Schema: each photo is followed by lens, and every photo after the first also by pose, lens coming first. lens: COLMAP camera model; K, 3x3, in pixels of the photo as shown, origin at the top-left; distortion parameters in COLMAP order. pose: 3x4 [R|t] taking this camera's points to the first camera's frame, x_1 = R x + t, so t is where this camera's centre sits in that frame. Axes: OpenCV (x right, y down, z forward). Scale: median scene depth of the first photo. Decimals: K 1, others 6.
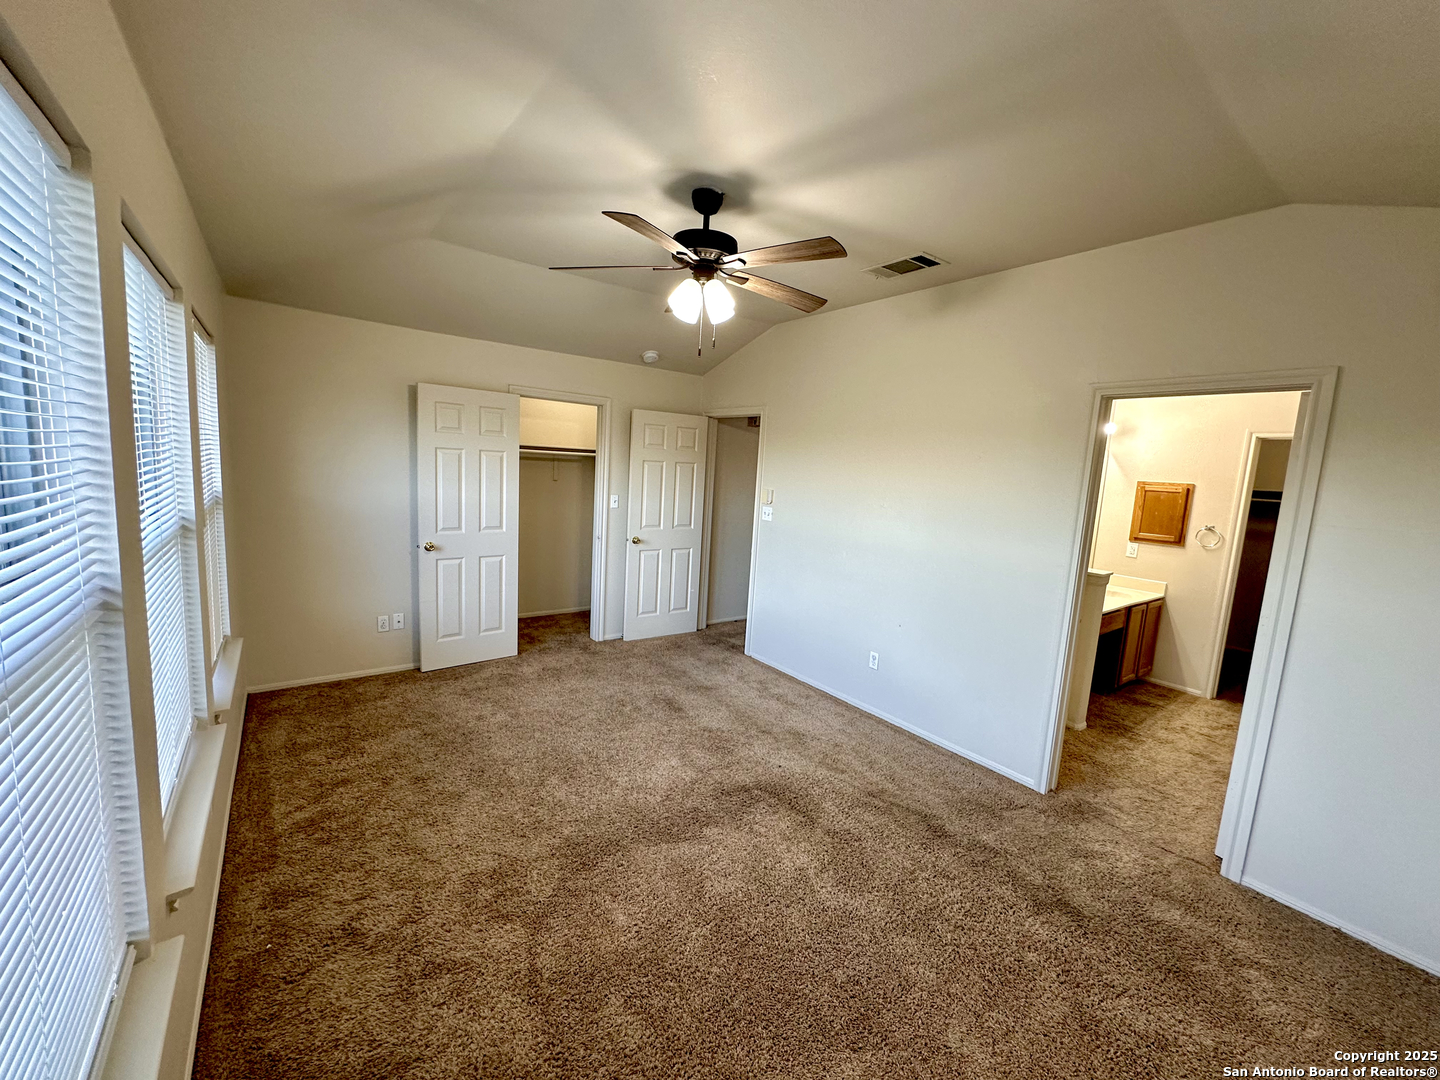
lens RADIAL K [[570.1, 0, 720.0], [0, 570.1, 540.0], [0, 0, 1]] dist [-0.005852, 0.000442]
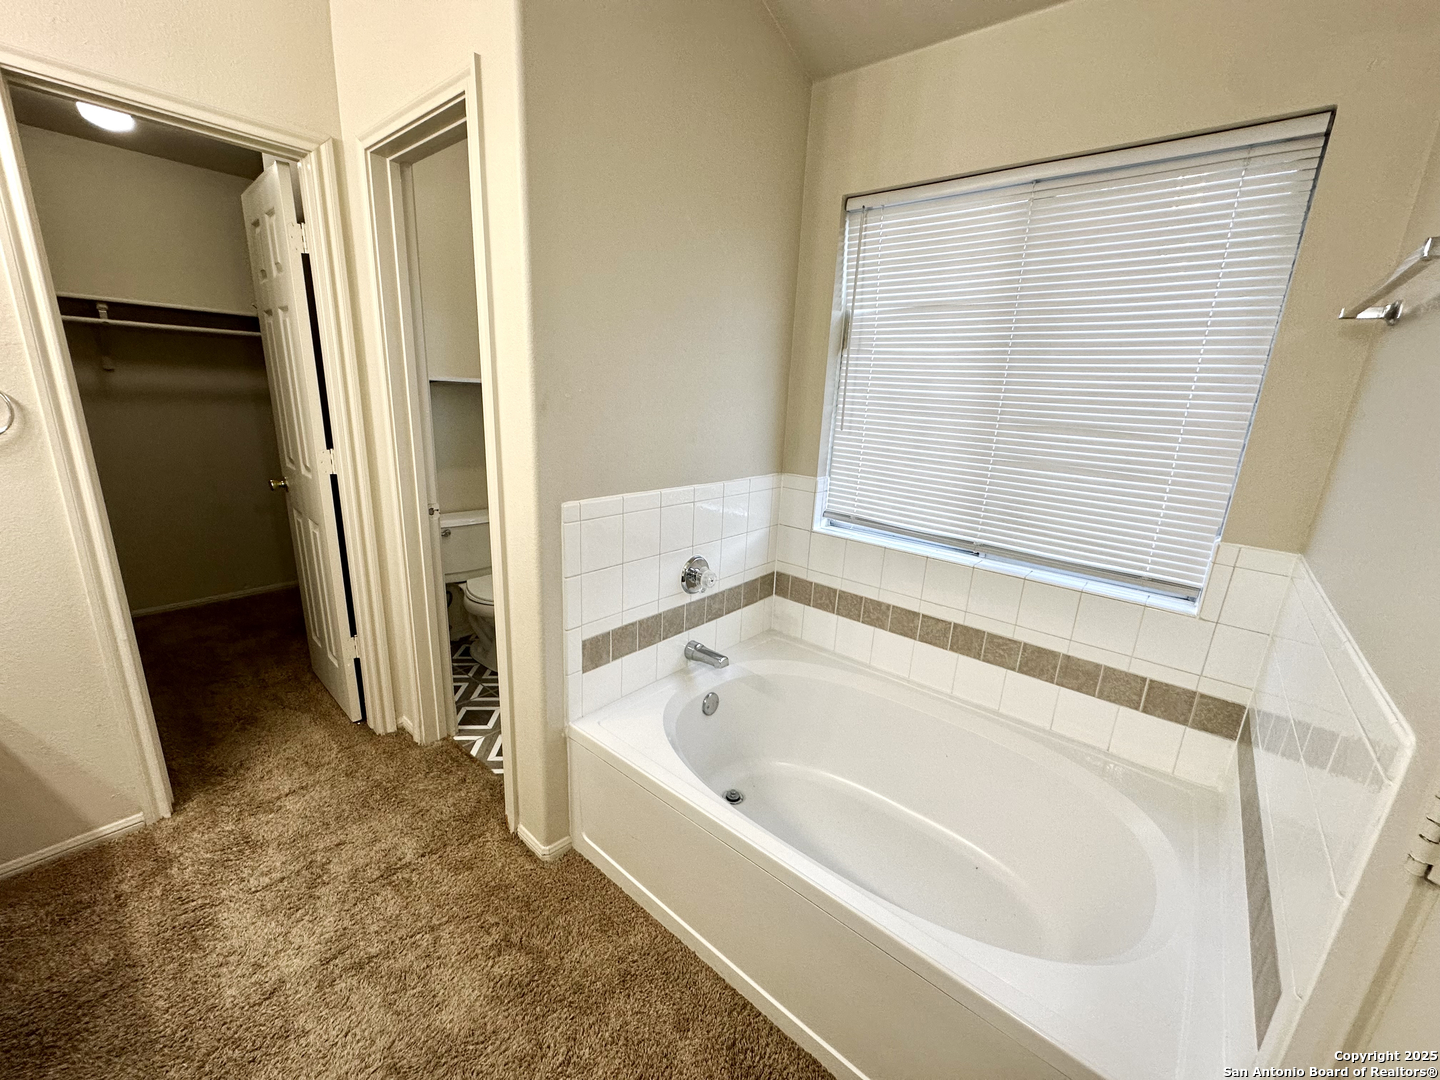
lens RADIAL K [[570.1, 0, 720.0], [0, 570.1, 540.0], [0, 0, 1]] dist [-0.005852, 0.000442]
pose [[-0.224977, -0.314185, 0.922319, 0.461538], [0.066102, 0.939484, 0.336156, -0.014677], [-0.972119, 0.136595, -0.190594, 0.666860]]
